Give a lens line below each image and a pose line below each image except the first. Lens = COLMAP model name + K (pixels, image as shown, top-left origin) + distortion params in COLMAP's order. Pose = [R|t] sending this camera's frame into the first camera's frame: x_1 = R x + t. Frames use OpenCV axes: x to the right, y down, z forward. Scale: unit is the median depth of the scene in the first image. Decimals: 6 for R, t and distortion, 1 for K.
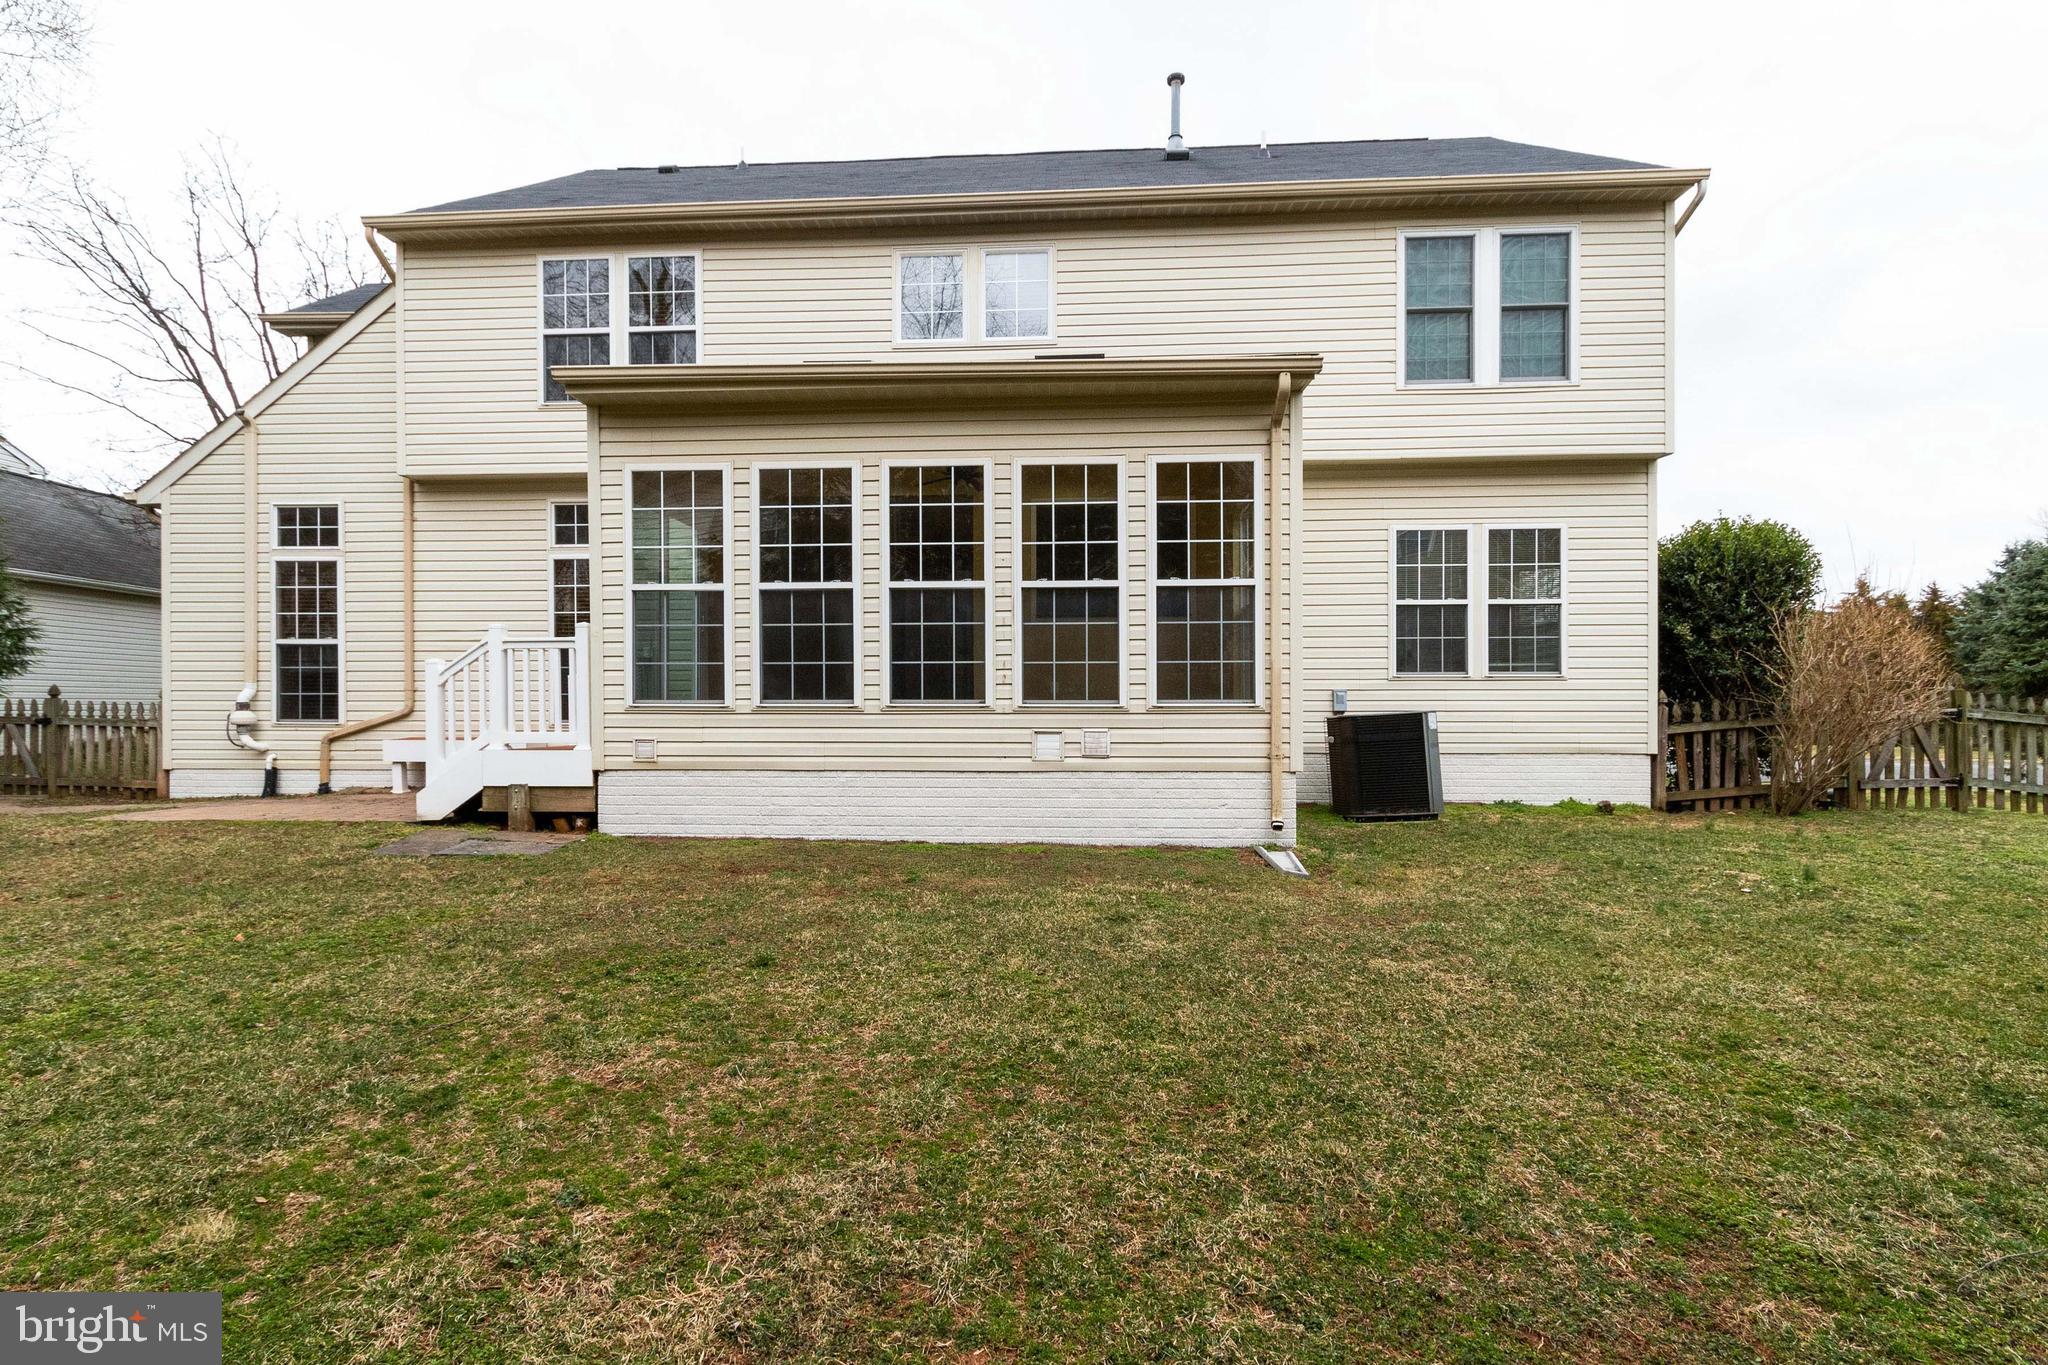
lens RADIAL K [[958.8, 0, 1027.5], [0, 958.8, 683.4], [0, 0, 1]] dist [0.002890, -0.000937]
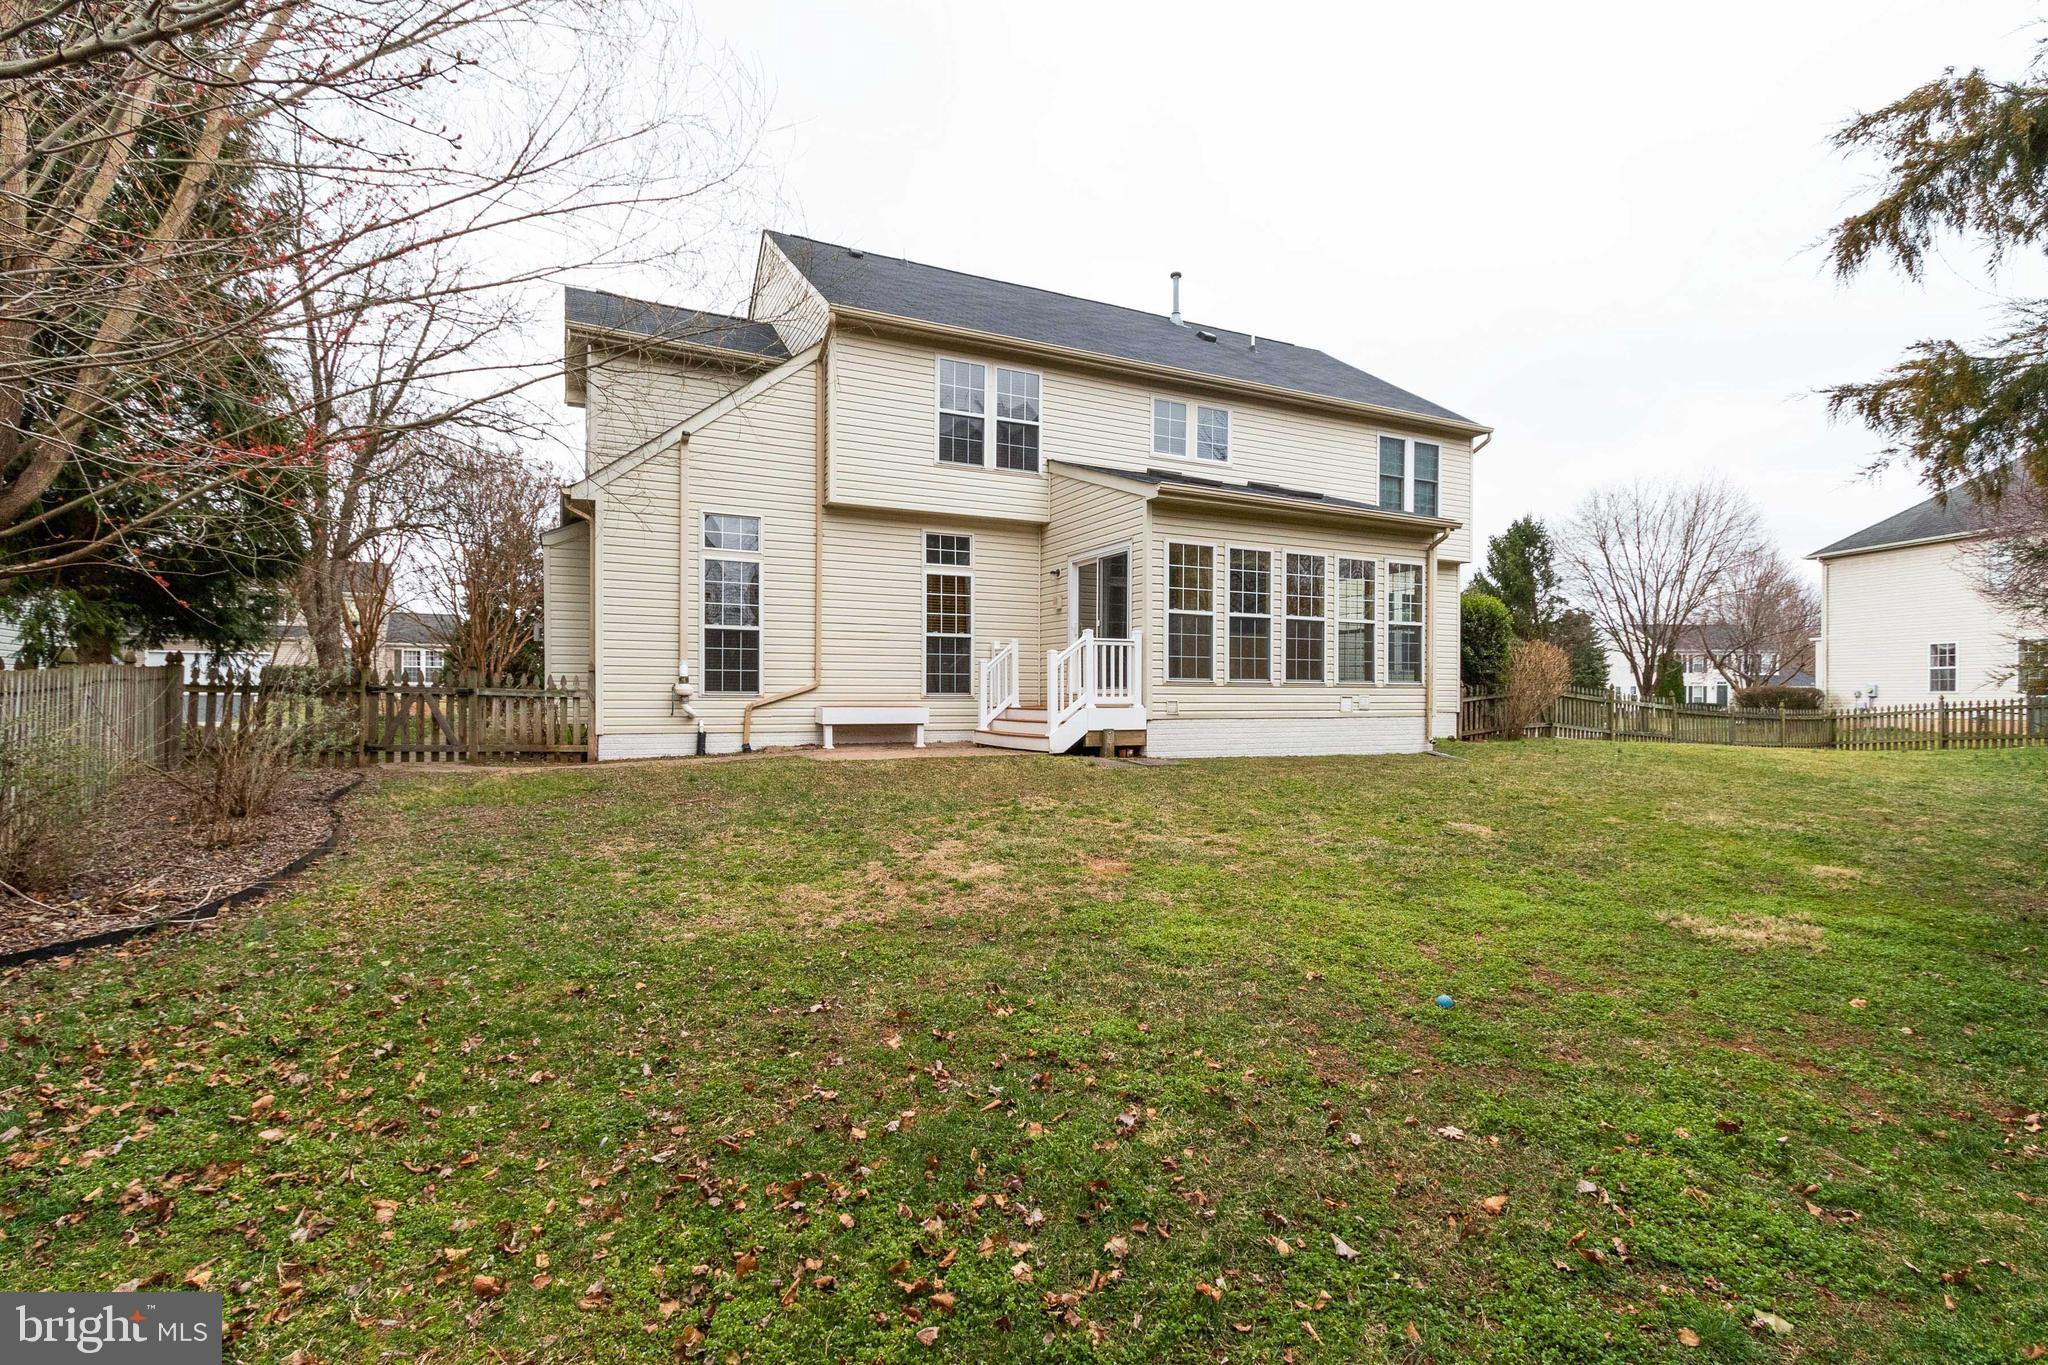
lens RADIAL K [[958.8, 0, 1011.6], [0, 958.8, 676.1], [0, 0, 1]] dist [0.002890, -0.000937]
pose [[0.862787, 0.015849, 0.505319, -1.174026], [-0.014439, 0.999873, -0.006707, 0.023089], [-0.505361, -0.001510, 0.862907, -0.248084]]
